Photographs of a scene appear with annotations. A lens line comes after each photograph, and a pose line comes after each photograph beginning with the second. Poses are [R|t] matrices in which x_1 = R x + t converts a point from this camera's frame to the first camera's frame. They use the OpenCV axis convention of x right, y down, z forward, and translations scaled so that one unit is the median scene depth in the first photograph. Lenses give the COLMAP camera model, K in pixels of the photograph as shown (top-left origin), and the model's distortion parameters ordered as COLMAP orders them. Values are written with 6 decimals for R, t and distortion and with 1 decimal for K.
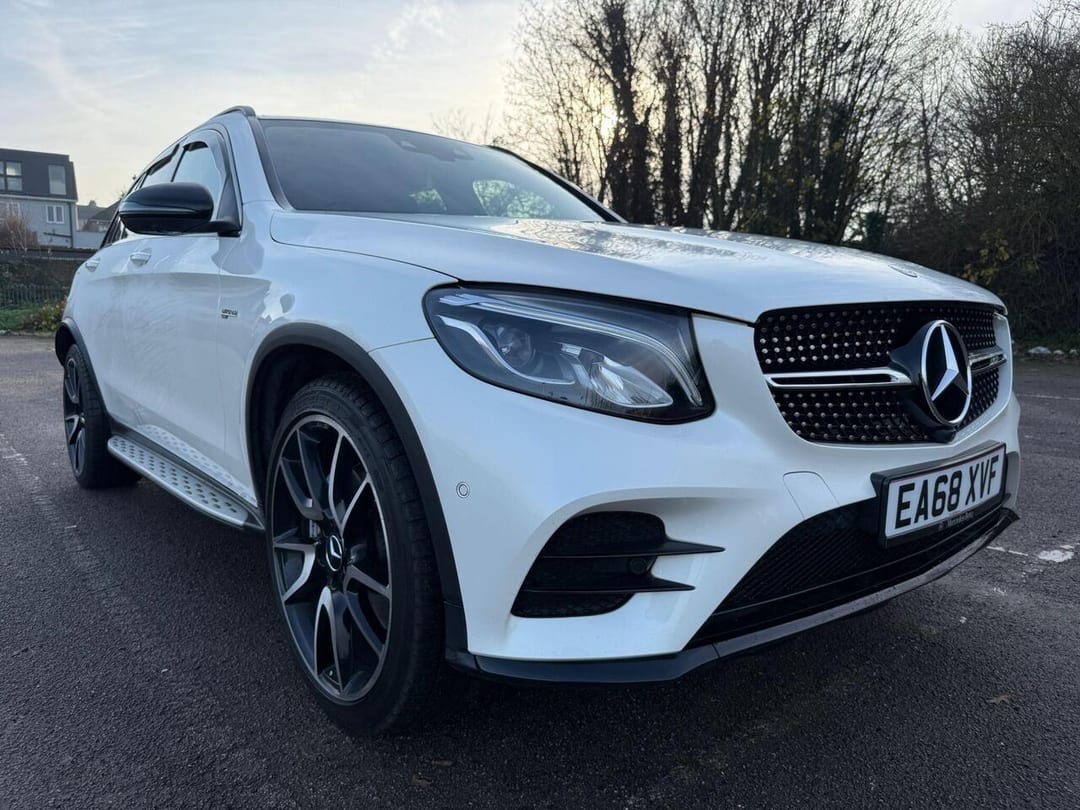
lens RADIAL K [[776.0, 0, 540.0], [0, 776.0, 405.0], [0, 0, 1]] dist [-0.002213, -0.009659]
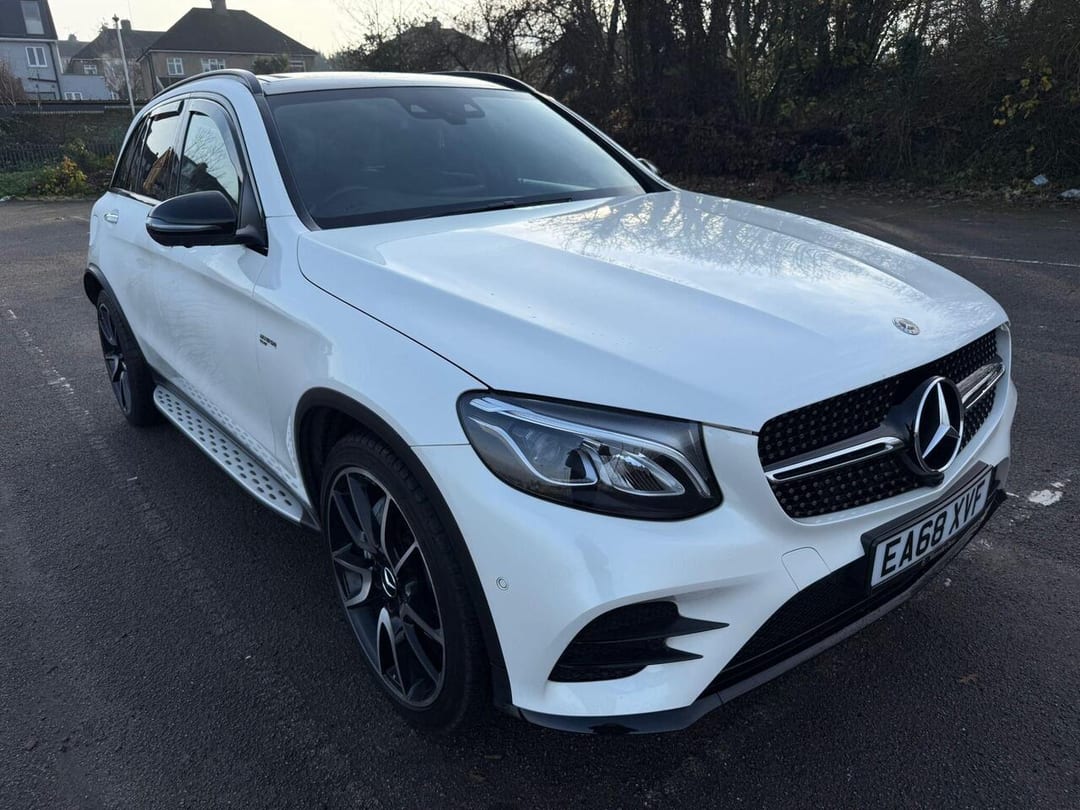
lens RADIAL K [[776.0, 0, 540.0], [0, 776.0, 405.0], [0, 0, 1]] dist [-0.002213, -0.009659]
pose [[0.999174, -0.031162, -0.026074, -0.004101], [0.036018, 0.976292, 0.213442, -0.321045], [0.018804, -0.214205, 0.976608, -0.062385]]
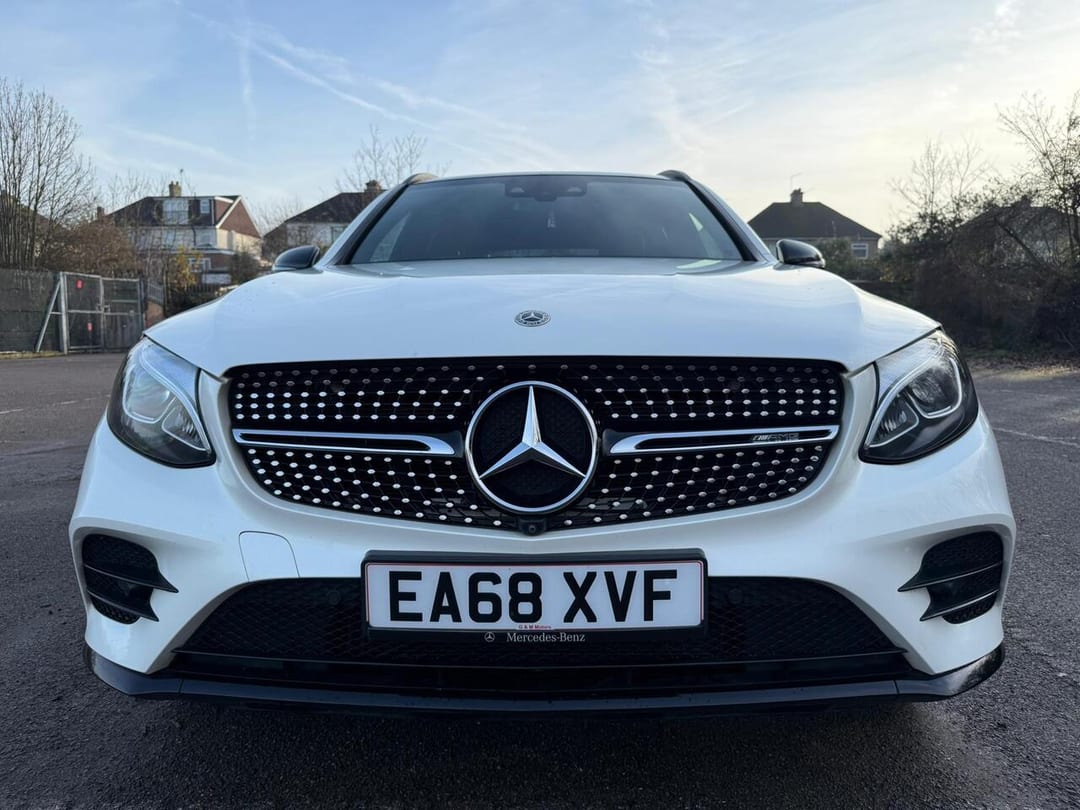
lens RADIAL K [[781.9, 0, 540.0], [0, 781.9, 405.0], [0, 0, 1]] dist [0.009915, 0.005506]
pose [[0.768254, 0.061385, -0.637195, 1.038686], [-0.074682, 0.997189, 0.006022, -0.089639], [0.635774, 0.042961, 0.770679, 0.388713]]
